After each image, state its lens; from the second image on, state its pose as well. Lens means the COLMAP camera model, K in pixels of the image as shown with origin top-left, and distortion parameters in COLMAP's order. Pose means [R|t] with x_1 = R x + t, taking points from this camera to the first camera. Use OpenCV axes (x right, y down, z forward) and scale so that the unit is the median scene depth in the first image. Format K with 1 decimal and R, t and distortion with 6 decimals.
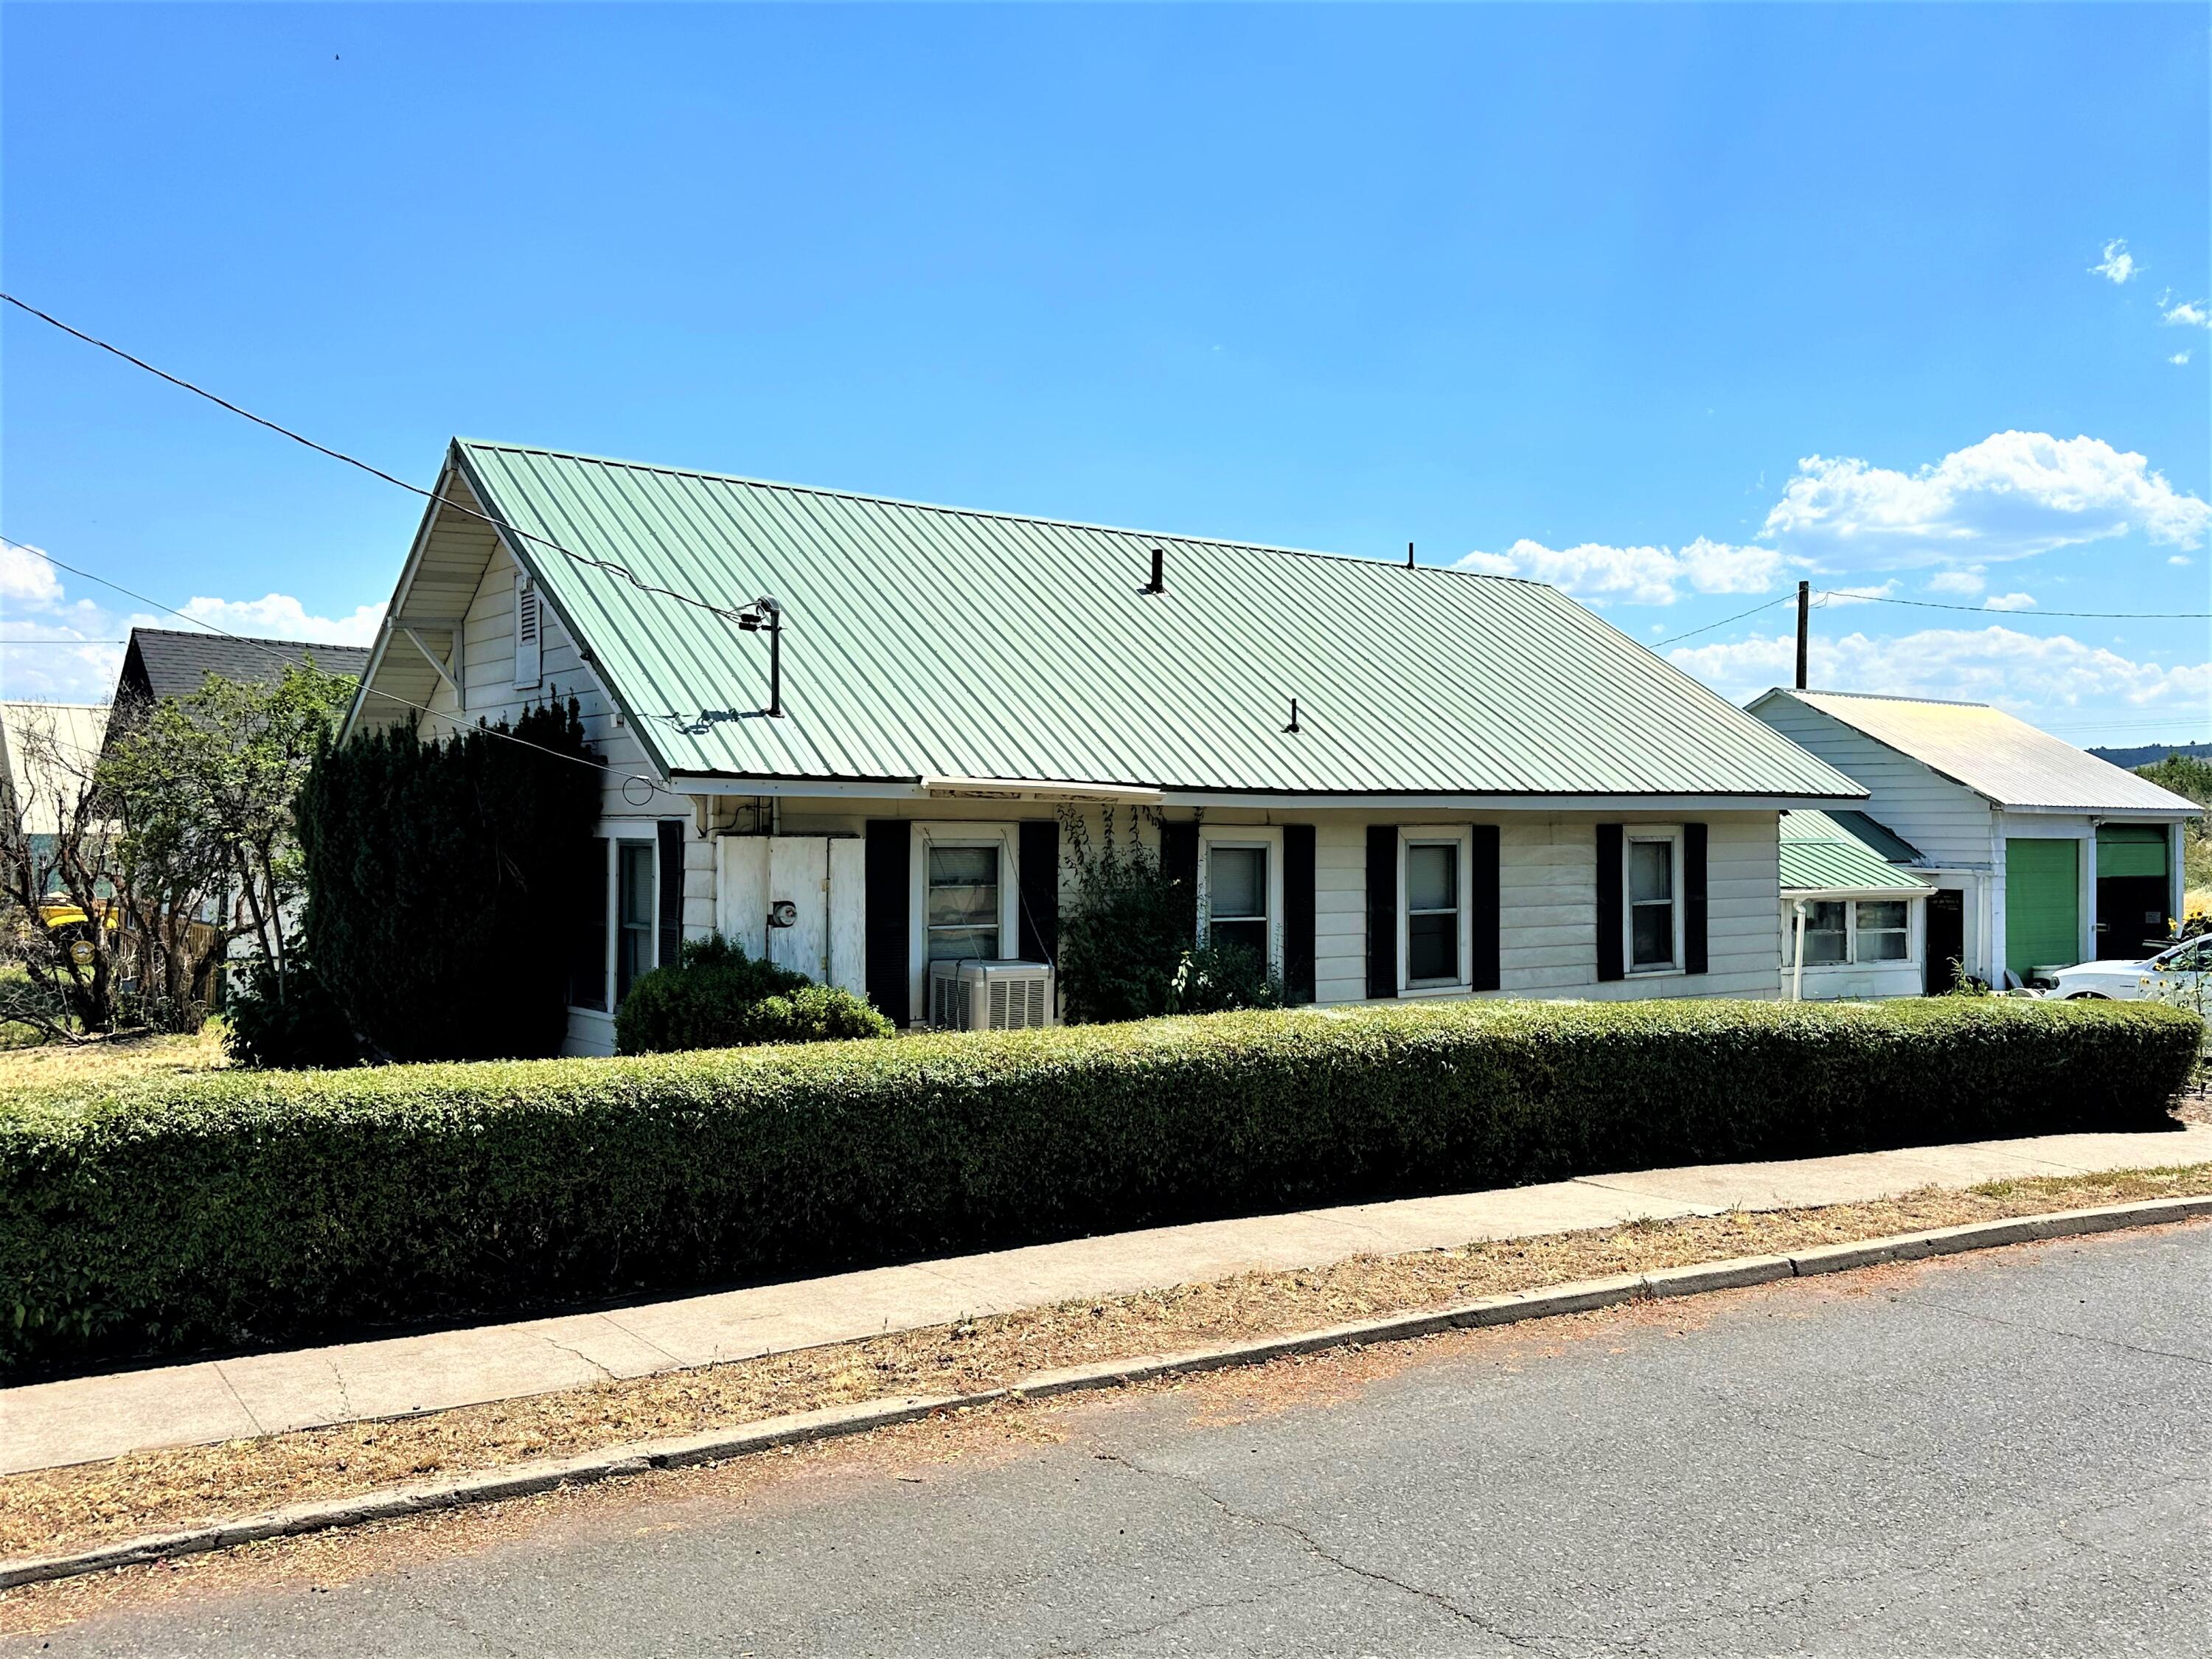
lens RADIAL K [[1834.6, 0, 1115.4], [0, 1834.6, 819.2], [0, 0, 1]] dist [0.075423, -0.006218]
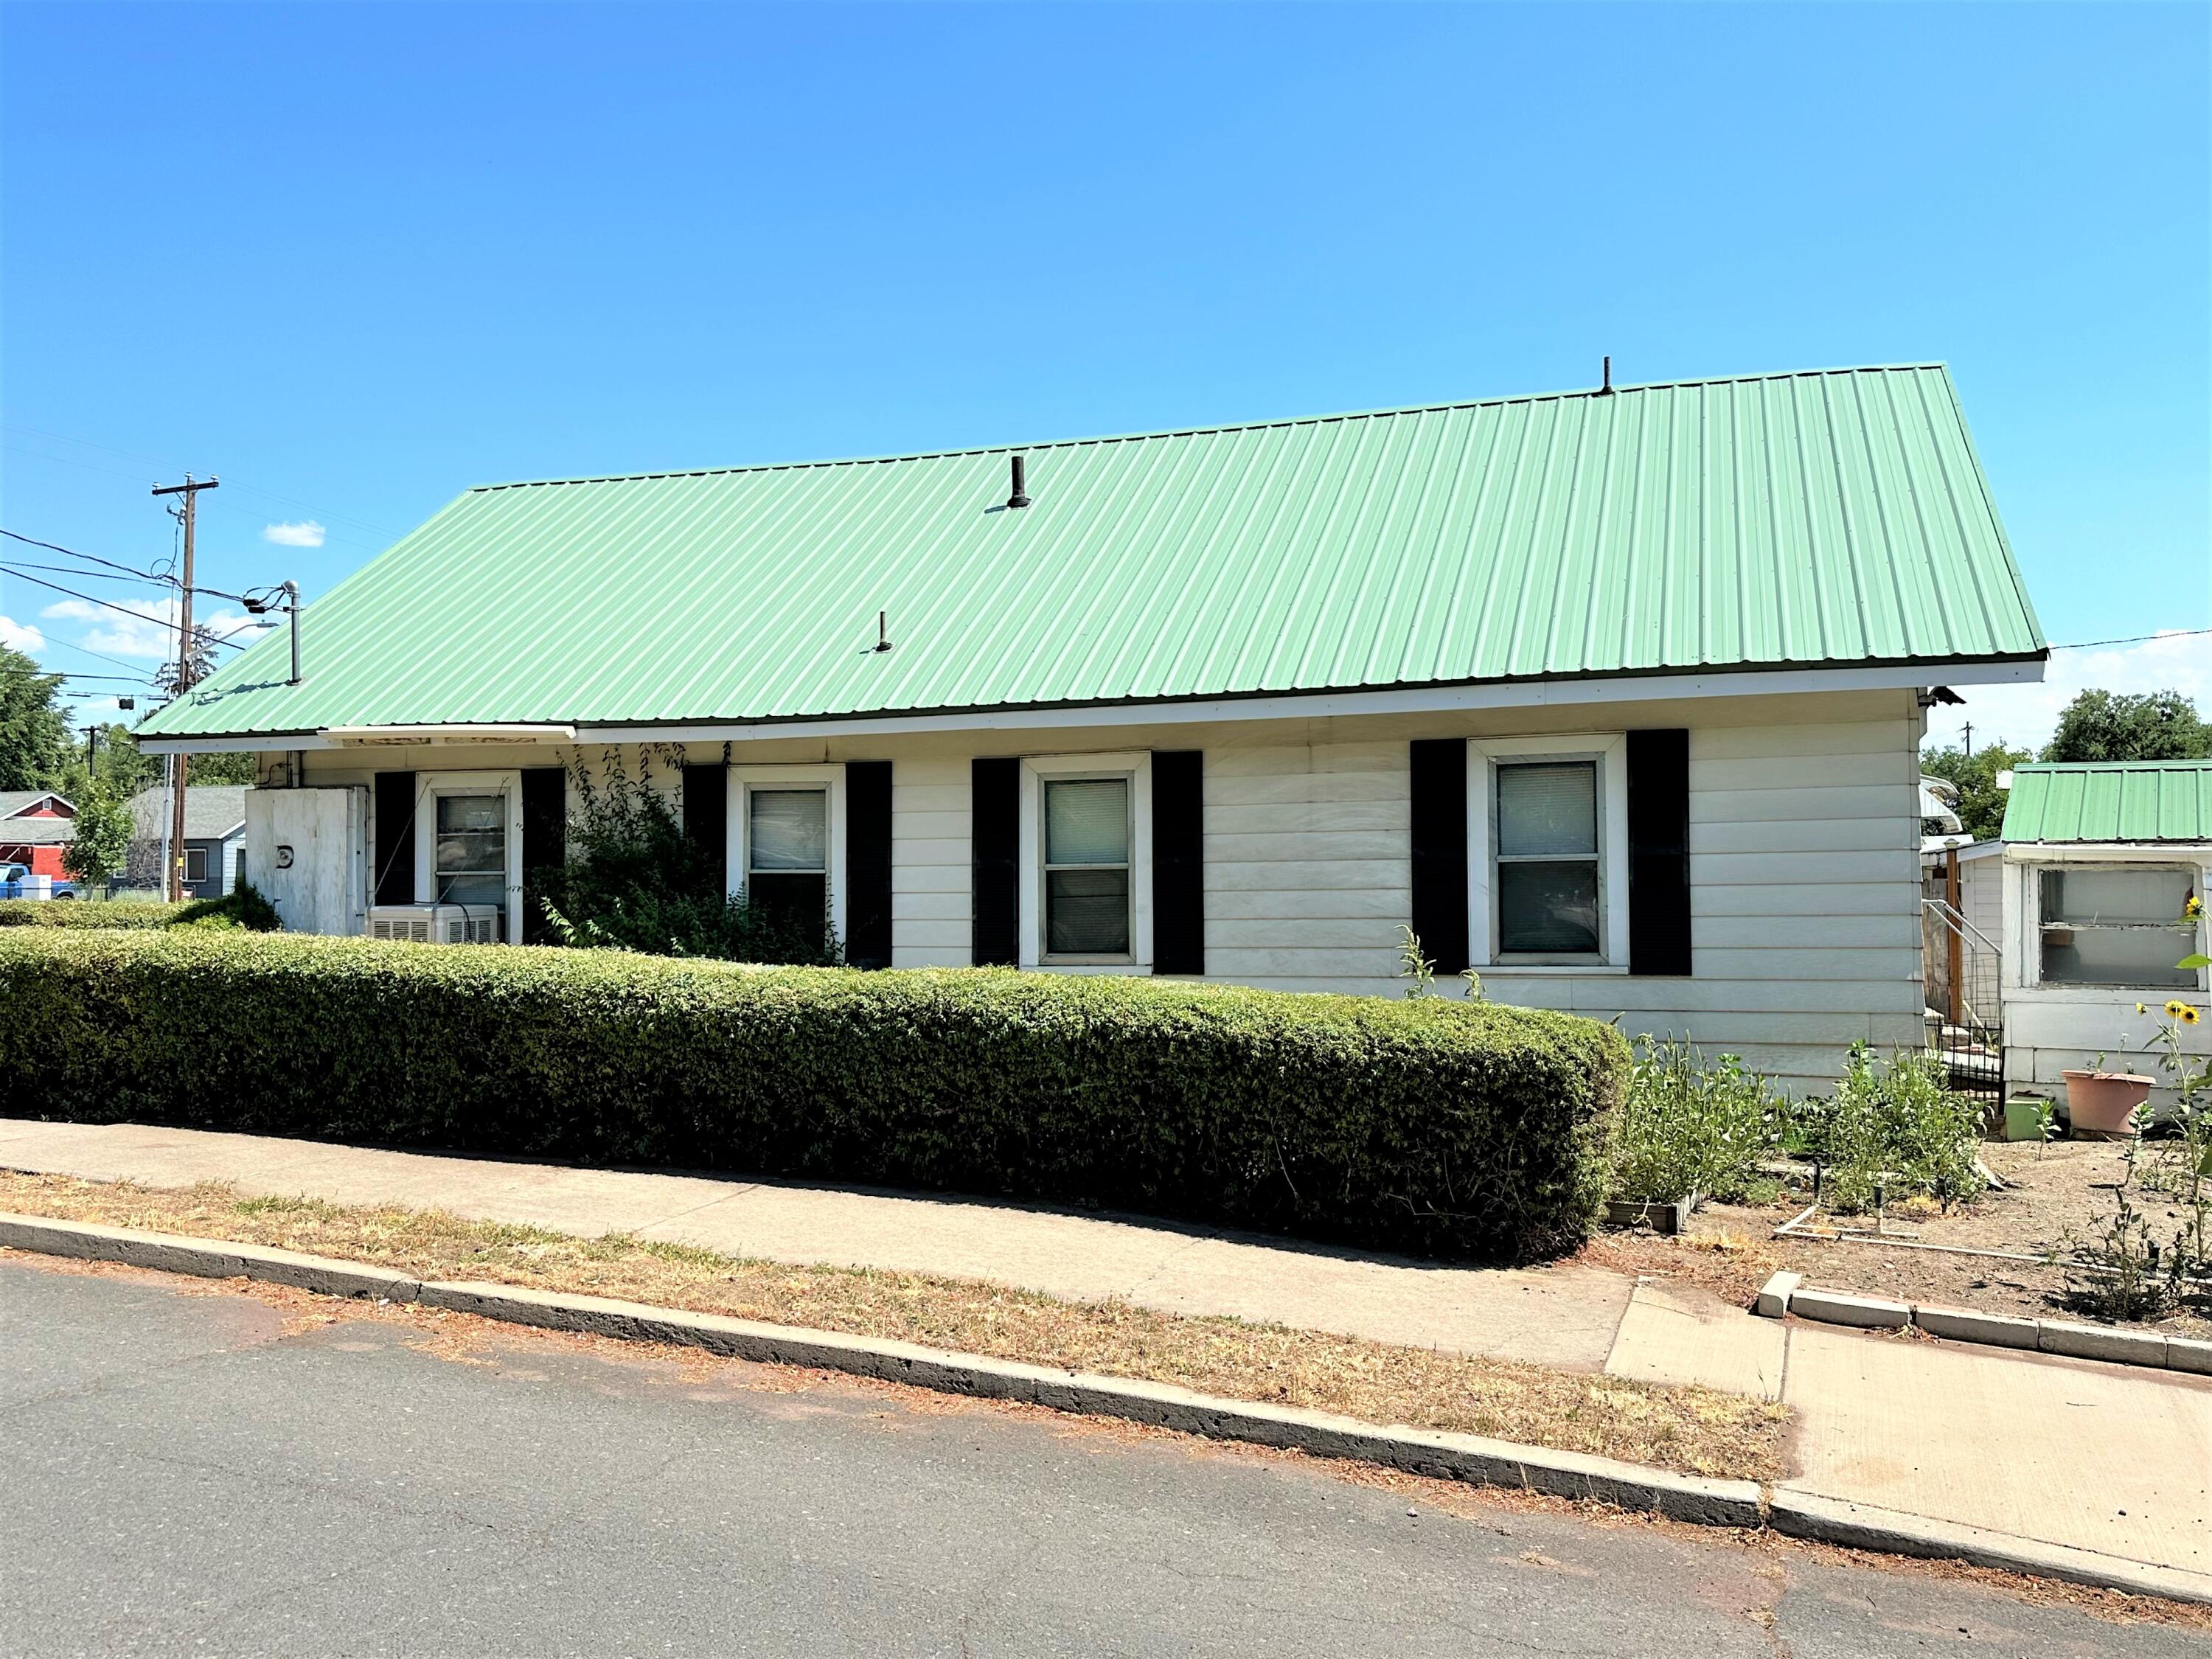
lens RADIAL K [[1834.6, 0, 1116.1], [0, 1834.6, 846.2], [0, 0, 1]] dist [0.075423, -0.006218]
pose [[0.565412, -0.023276, -0.824480, 0.783726], [0.015910, 0.999724, -0.017312, 0.053693], [0.824655, -0.003329, 0.565626, 0.562681]]
